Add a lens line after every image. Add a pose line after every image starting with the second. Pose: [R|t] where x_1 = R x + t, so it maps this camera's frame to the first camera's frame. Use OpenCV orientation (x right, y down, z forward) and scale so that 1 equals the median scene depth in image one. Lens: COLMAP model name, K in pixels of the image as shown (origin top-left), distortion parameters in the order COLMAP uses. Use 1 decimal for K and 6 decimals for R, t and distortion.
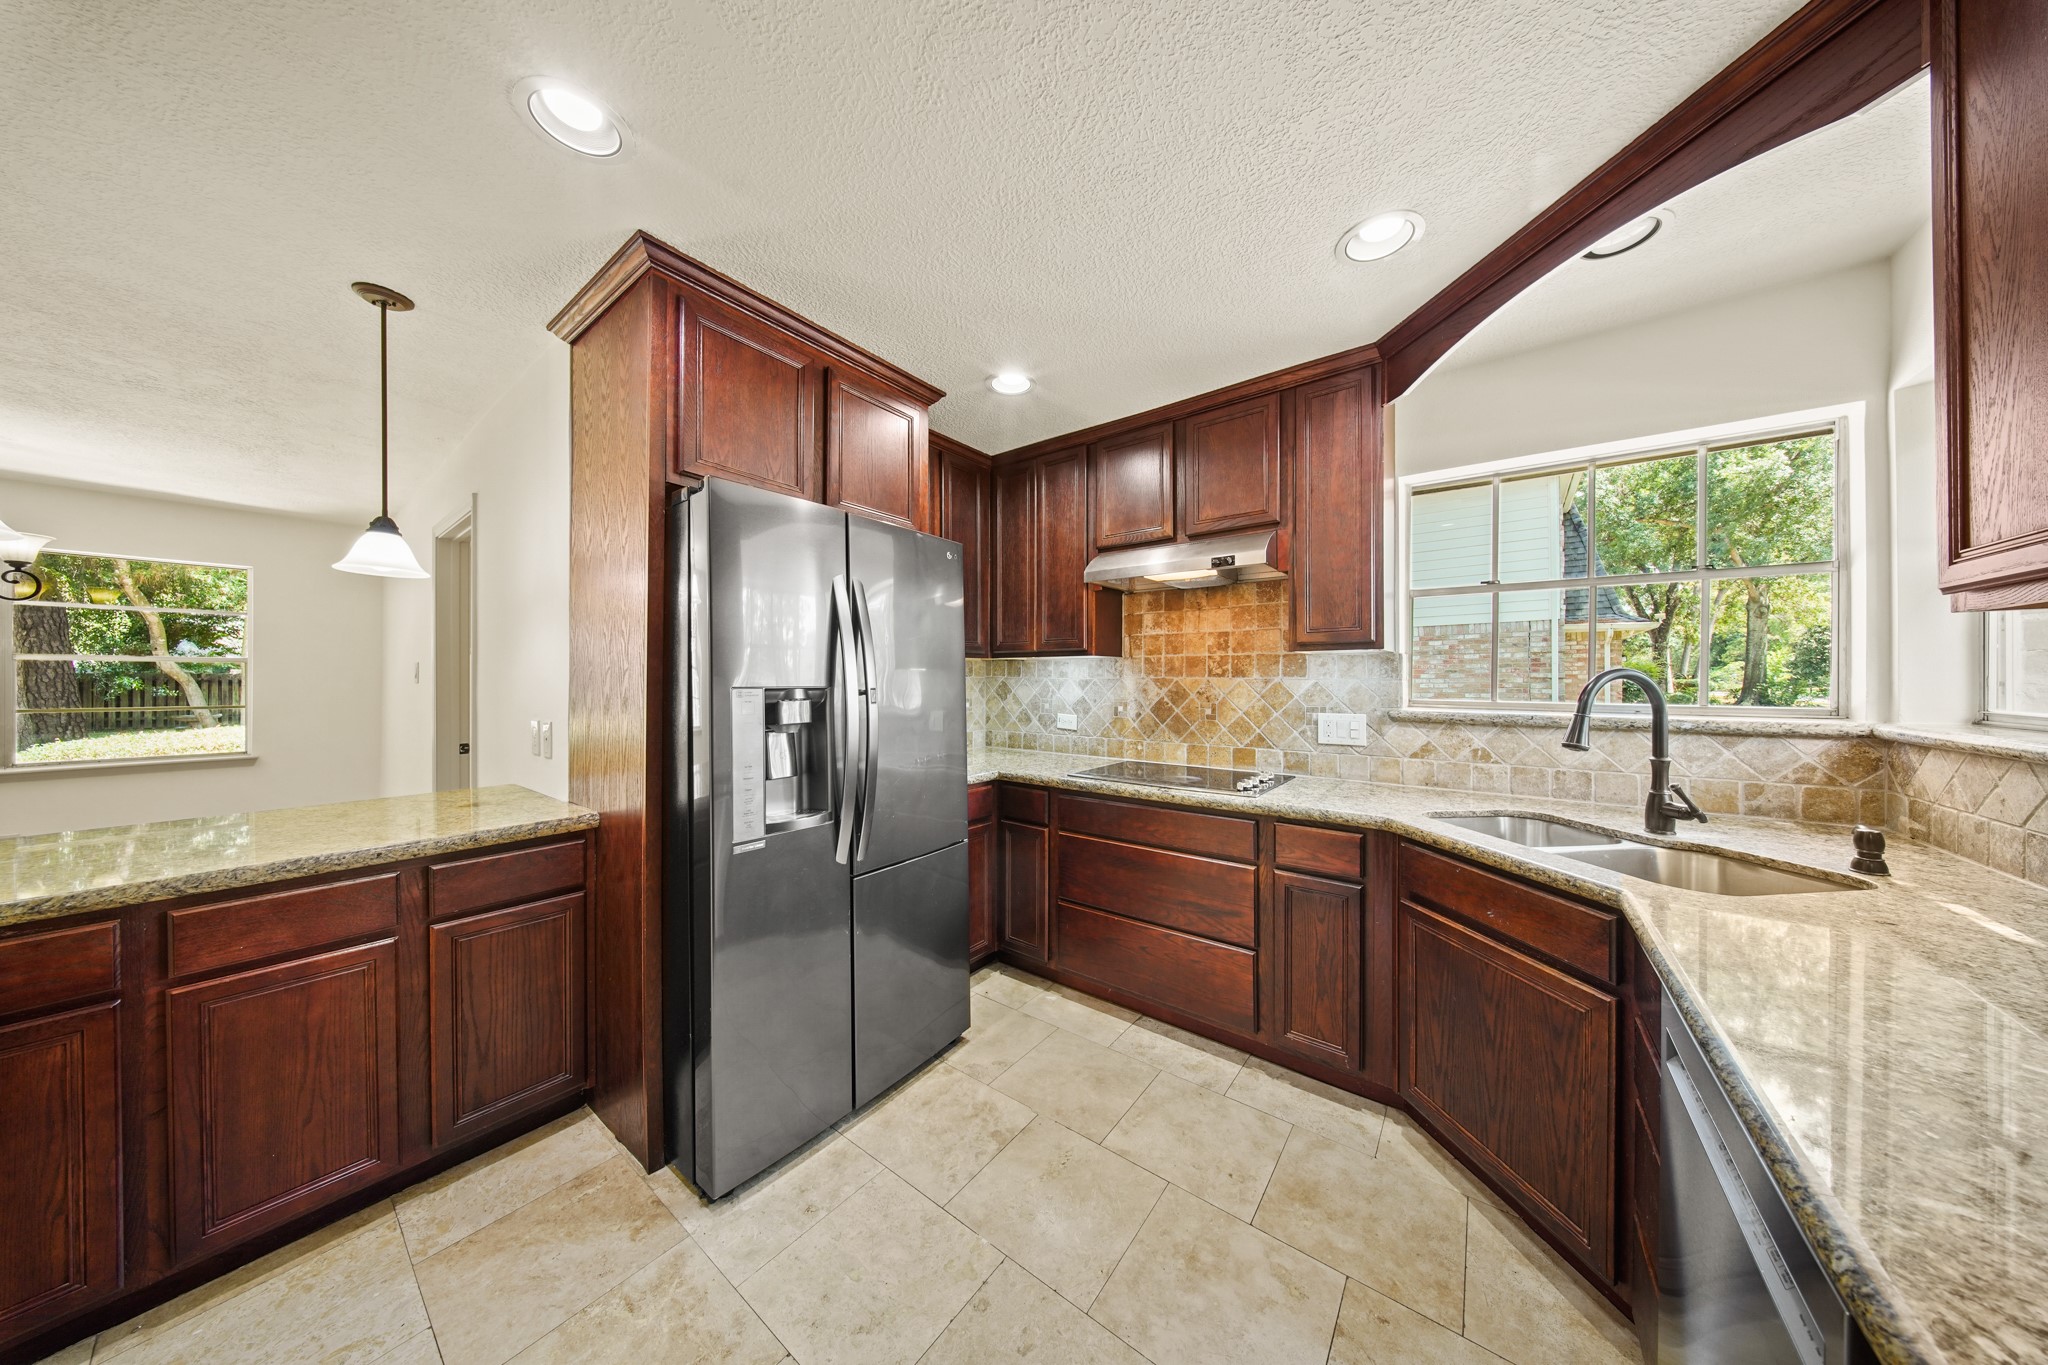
lens RADIAL K [[600.2, 0, 1024.8], [0, 600.2, 680.8], [0, 0, 1]] dist [0.000067, -0.000189]
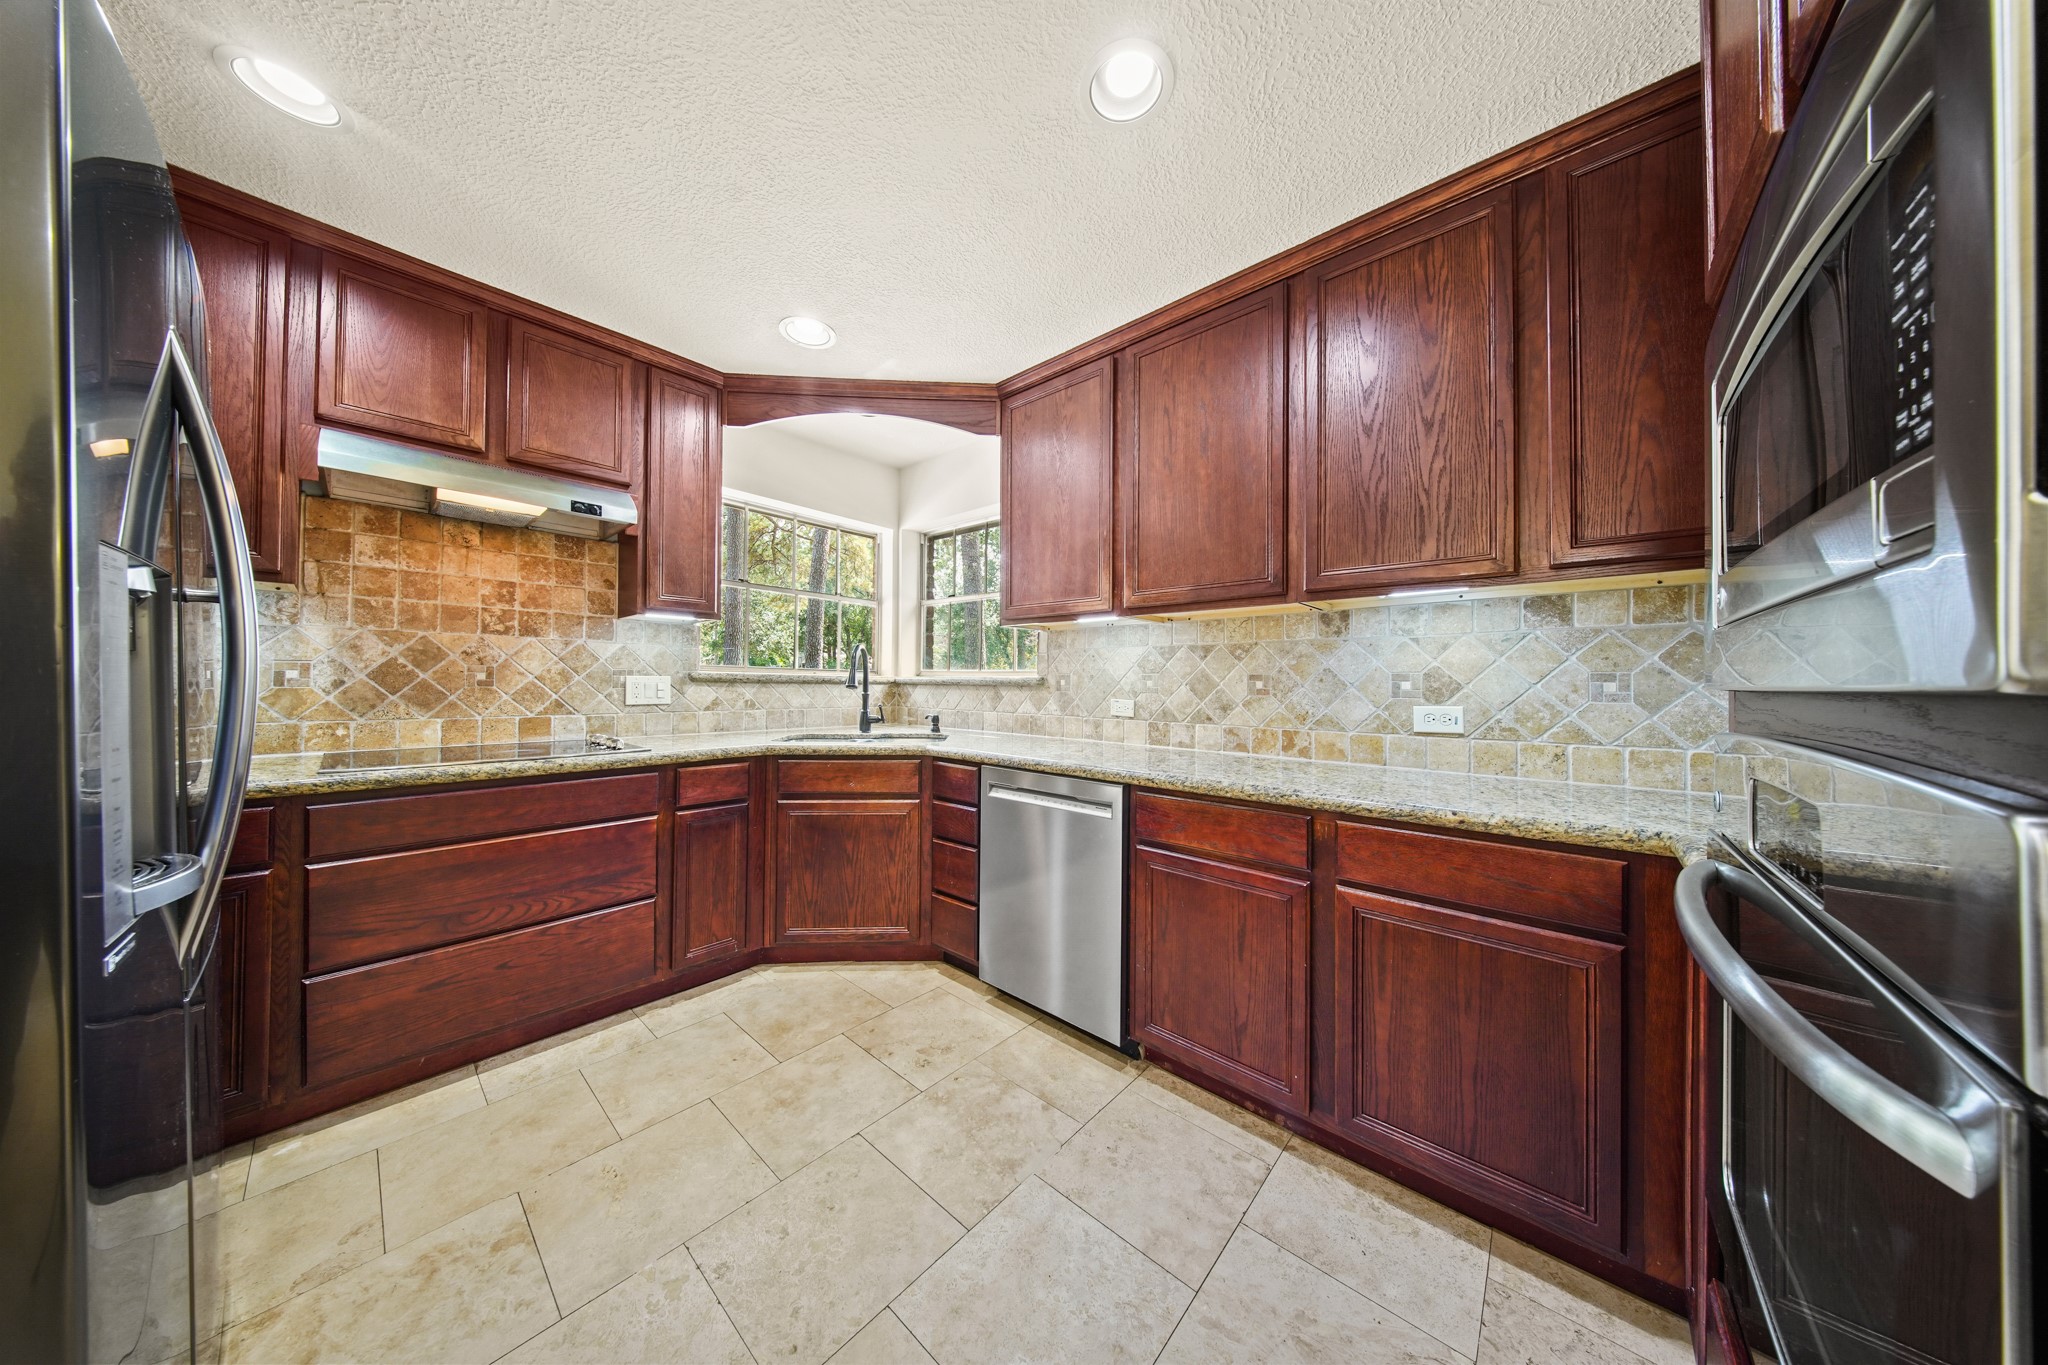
lens RADIAL K [[600.2, 0, 1007.4], [0, 600.2, 682.3], [0, 0, 1]] dist [0.000067, -0.000189]
pose [[0.097944, 0.002817, 0.995188, -0.502616], [-0.009947, 0.999949, -0.001851, 0.062571], [-0.995142, -0.009718, 0.097967, 0.246962]]
